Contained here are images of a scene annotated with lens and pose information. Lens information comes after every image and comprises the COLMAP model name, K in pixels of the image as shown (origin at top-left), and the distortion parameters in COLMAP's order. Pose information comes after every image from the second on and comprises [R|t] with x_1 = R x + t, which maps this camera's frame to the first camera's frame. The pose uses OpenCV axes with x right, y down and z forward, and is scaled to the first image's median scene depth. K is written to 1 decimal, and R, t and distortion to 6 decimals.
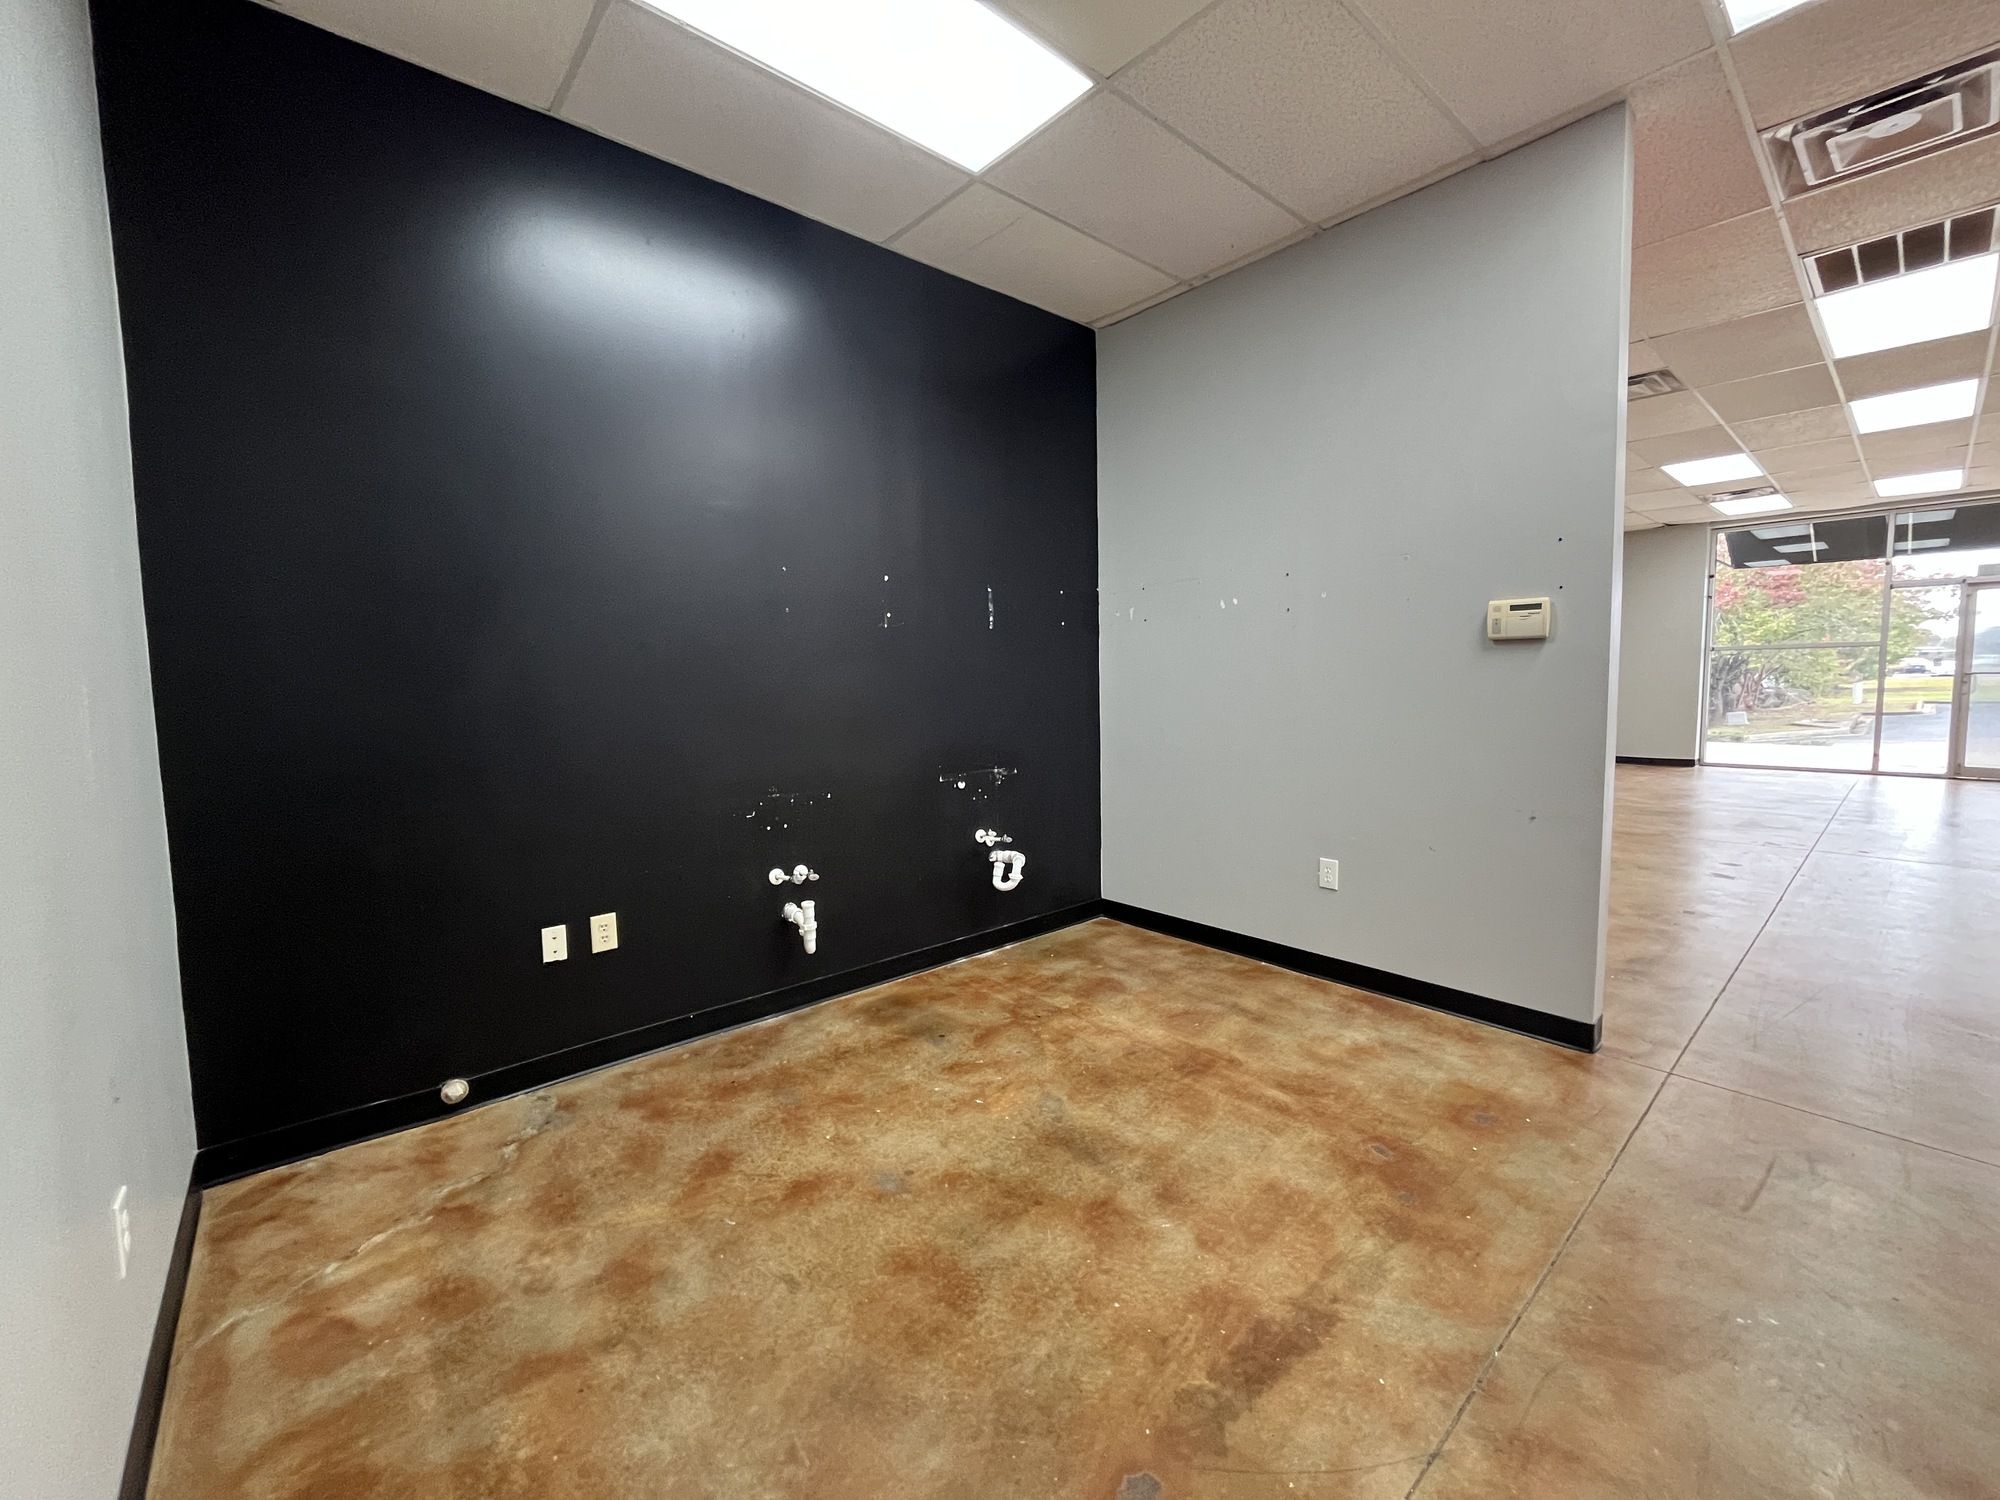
lens RADIAL K [[804.8, 0, 999.9], [0, 804.8, 744.2], [0, 0, 1]] dist [-0.000372, -0.000021]
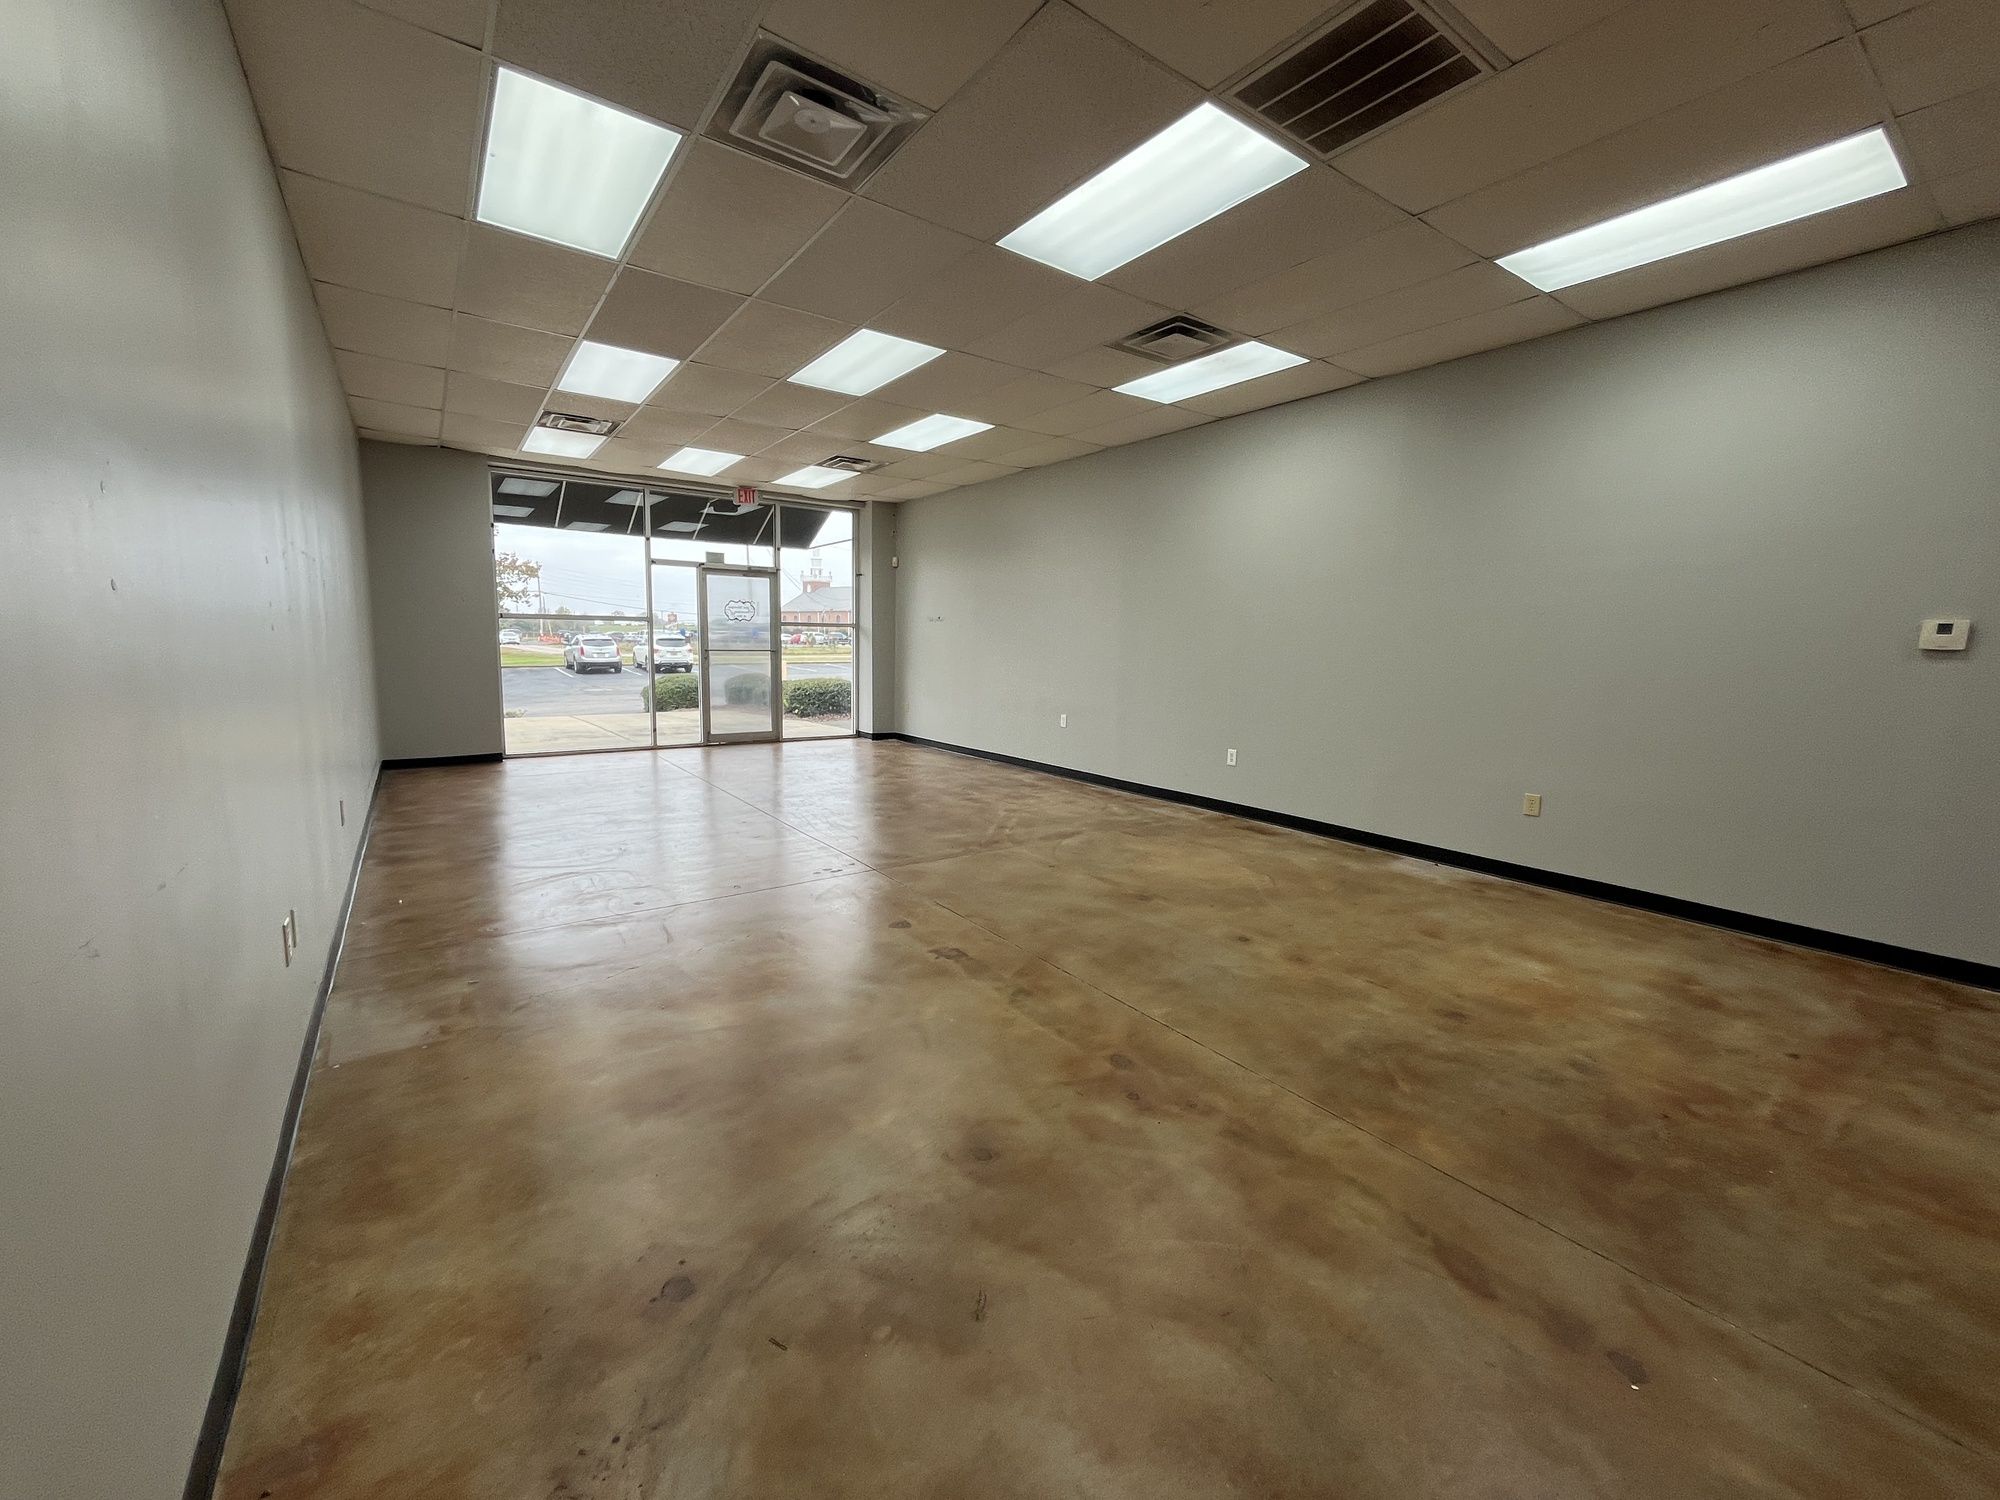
lens RADIAL K [[804.8, 0, 999.4], [0, 804.8, 745.3], [0, 0, 1]] dist [-0.000372, -0.000021]
pose [[0.094452, -0.105160, 0.989960, 0.134182], [0.060562, 0.993171, 0.099723, -0.042431], [-0.993686, 0.050535, 0.100176, 0.474061]]
